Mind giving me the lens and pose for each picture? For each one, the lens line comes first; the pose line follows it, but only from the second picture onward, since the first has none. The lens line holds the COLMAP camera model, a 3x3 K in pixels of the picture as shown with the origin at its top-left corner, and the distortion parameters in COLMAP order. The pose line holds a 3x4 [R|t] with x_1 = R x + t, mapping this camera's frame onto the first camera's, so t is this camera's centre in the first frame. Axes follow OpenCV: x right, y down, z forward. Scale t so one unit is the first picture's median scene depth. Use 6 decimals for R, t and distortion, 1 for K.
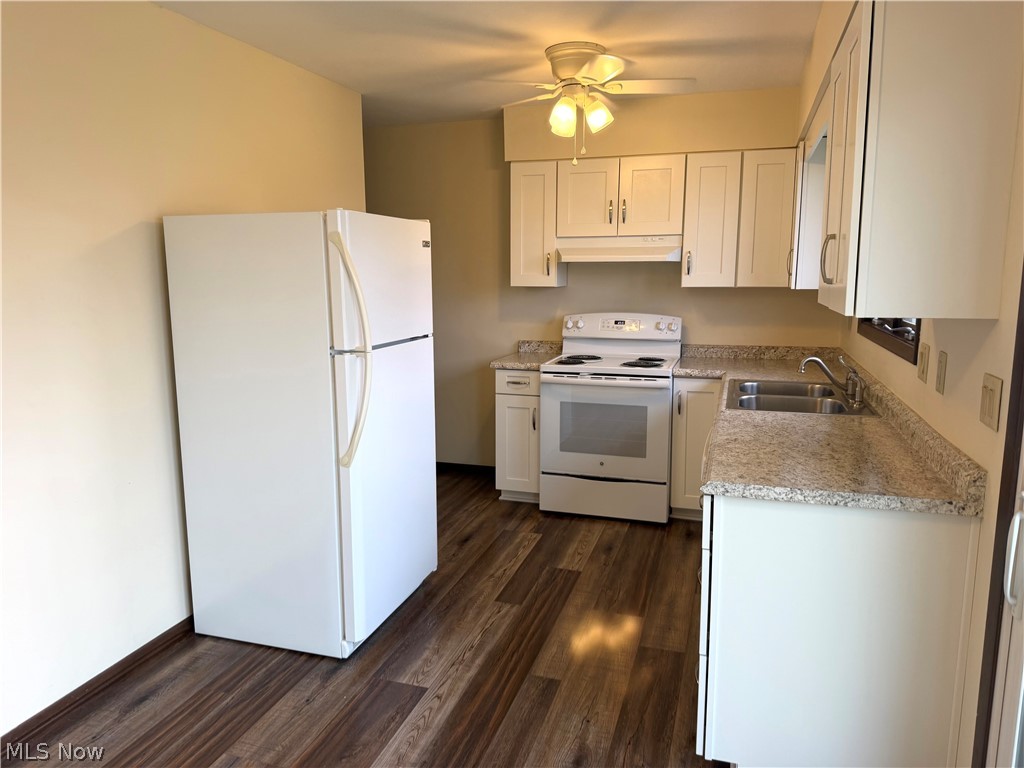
lens RADIAL K [[728.0, 0, 511.2], [0, 728.0, 388.4], [0, 0, 1]] dist [0.108462, -0.039888]
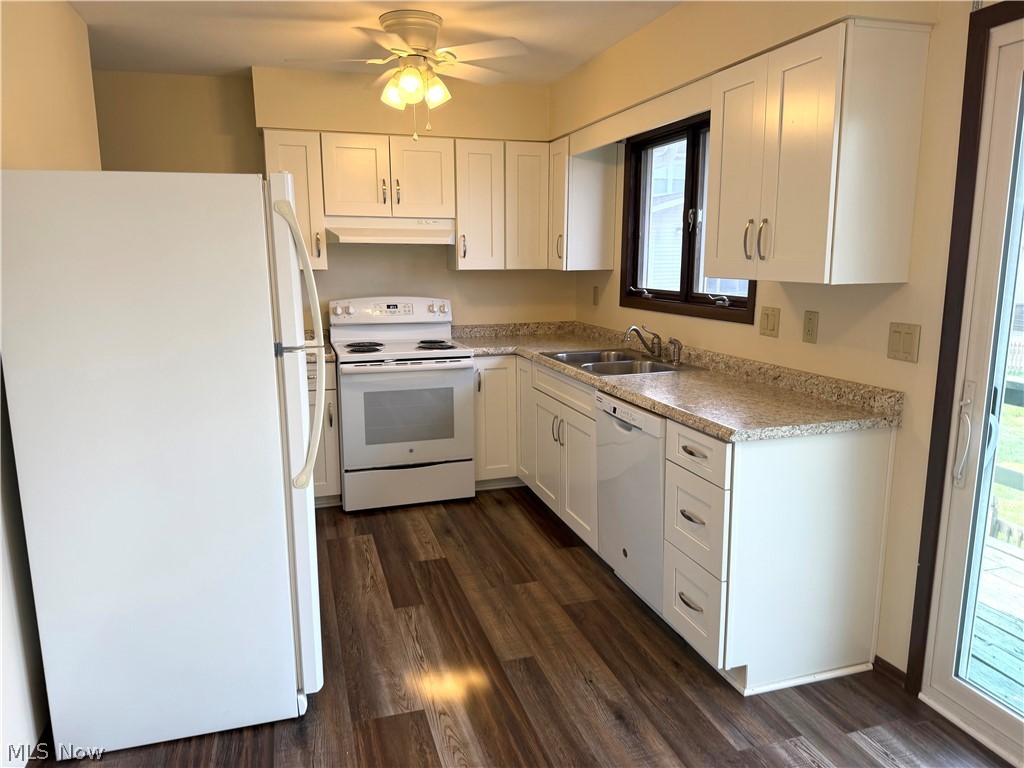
lens RADIAL K [[728.0, 0, 517.0], [0, 728.0, 387.6], [0, 0, 1]] dist [0.108462, -0.039888]
pose [[0.825780, -0.104212, 0.554280, -0.306345], [0.095410, 0.994428, 0.044822, -0.011870], [-0.555863, 0.015871, 0.831122, 0.109233]]
